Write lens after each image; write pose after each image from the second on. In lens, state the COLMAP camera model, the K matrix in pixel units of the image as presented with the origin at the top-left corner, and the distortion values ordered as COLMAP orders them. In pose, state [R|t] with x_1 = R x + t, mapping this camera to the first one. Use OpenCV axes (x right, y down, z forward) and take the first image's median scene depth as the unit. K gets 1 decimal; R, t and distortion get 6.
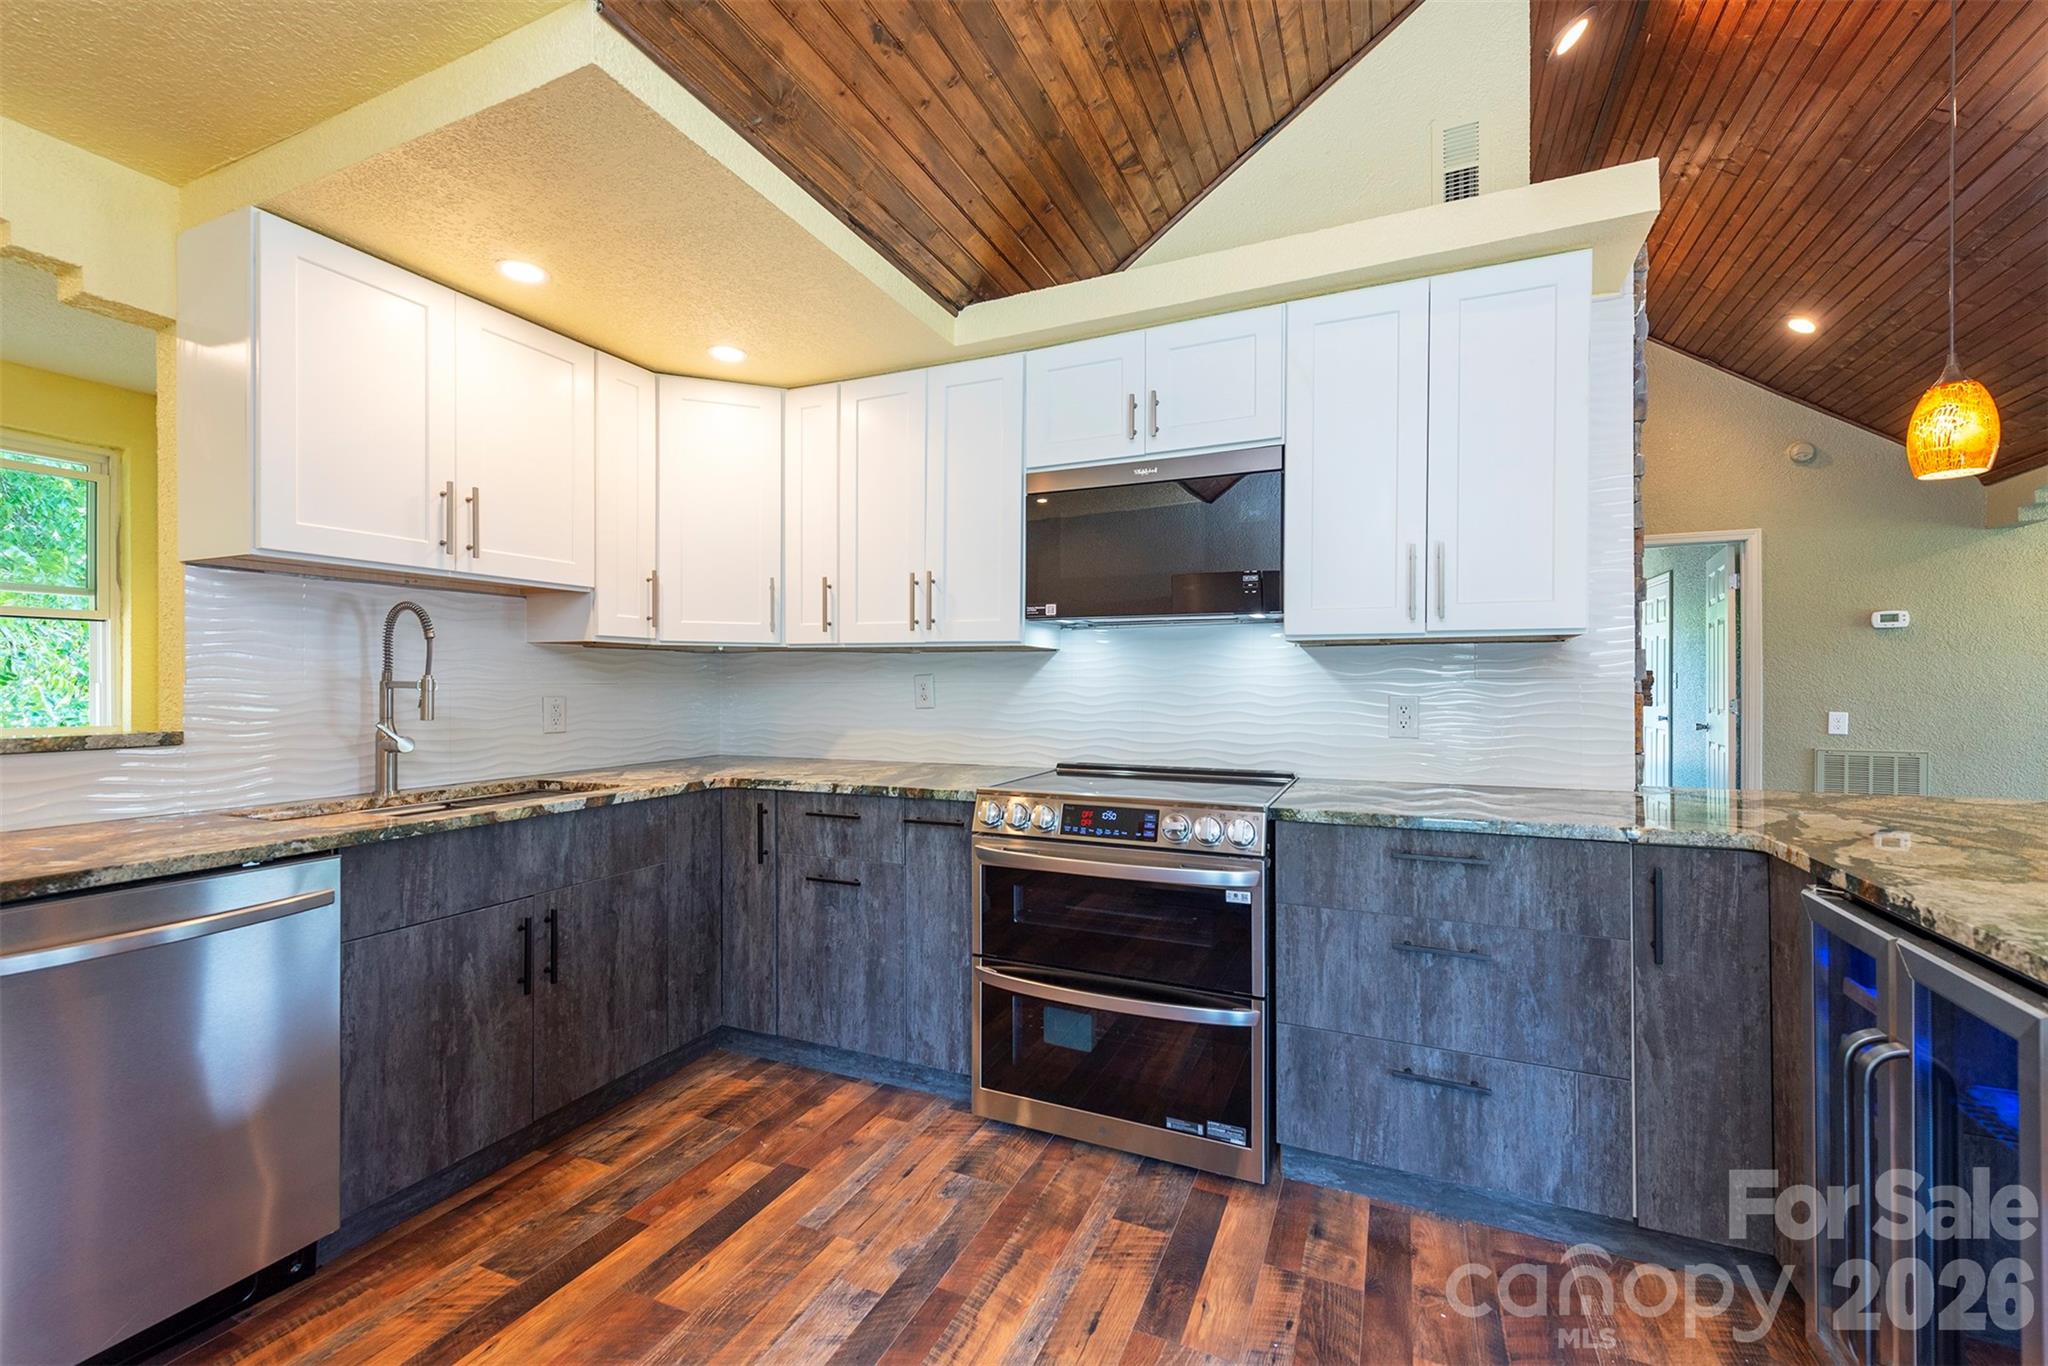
lens RADIAL K [[839.1, 0, 1049.5], [0, 839.1, 683.4], [0, 0, 1]] dist [0.002900, -0.000249]
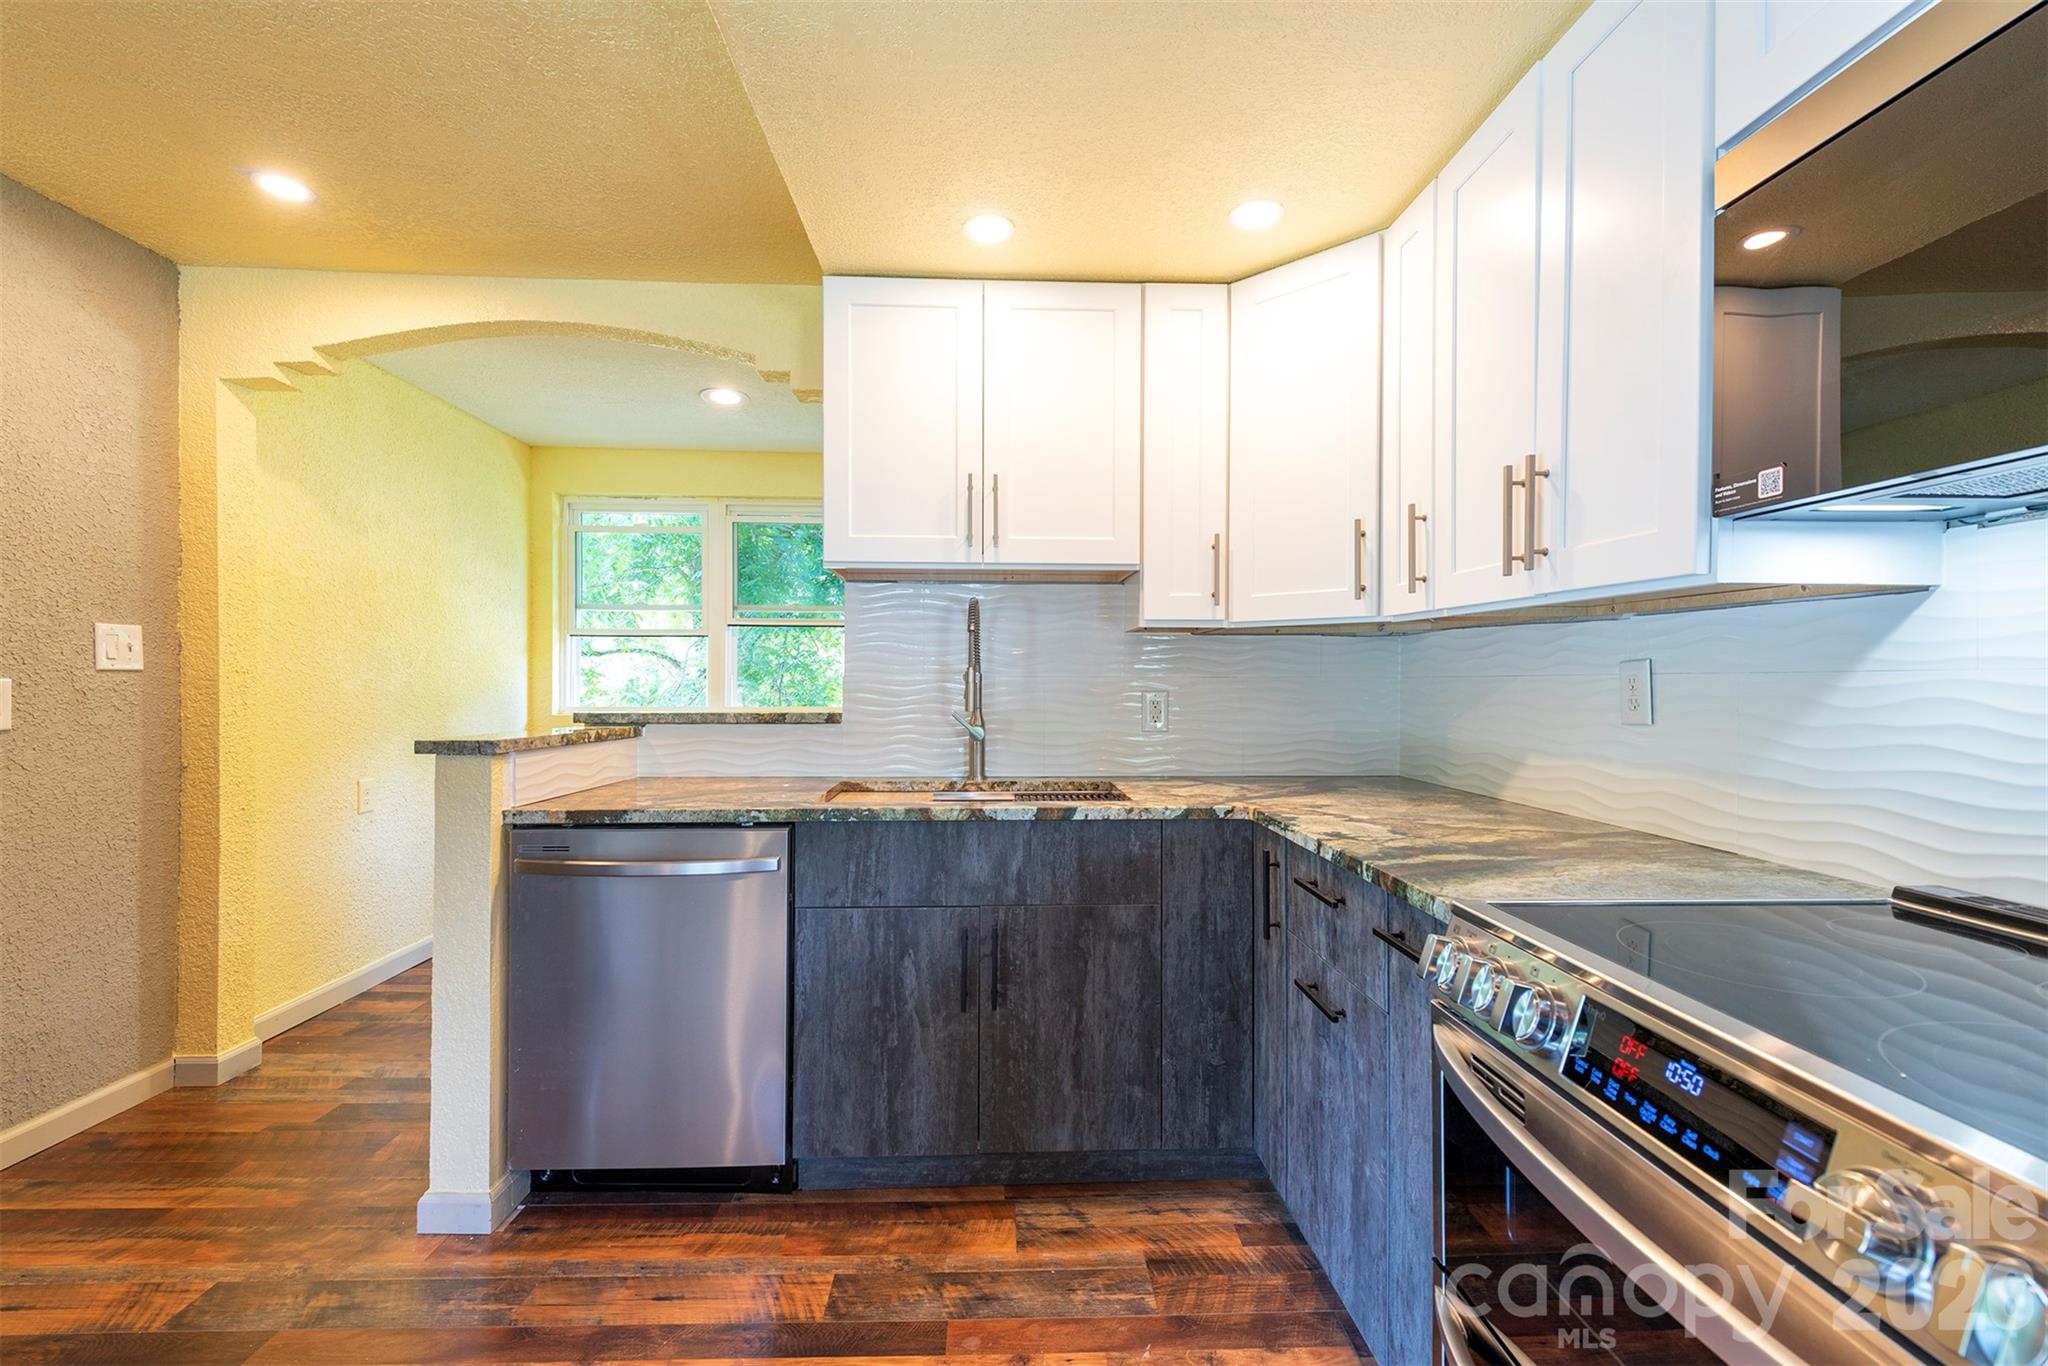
lens RADIAL K [[888.7, 0, 1024.0], [0, 888.7, 683.0], [0, 0, 1]] dist [0.010640, -0.000113]
pose [[0.419393, 0.006290, -0.907783, 0.266681], [-0.003771, 0.999979, 0.005187, 0.003345], [0.907797, 0.001248, 0.419408, 0.595230]]
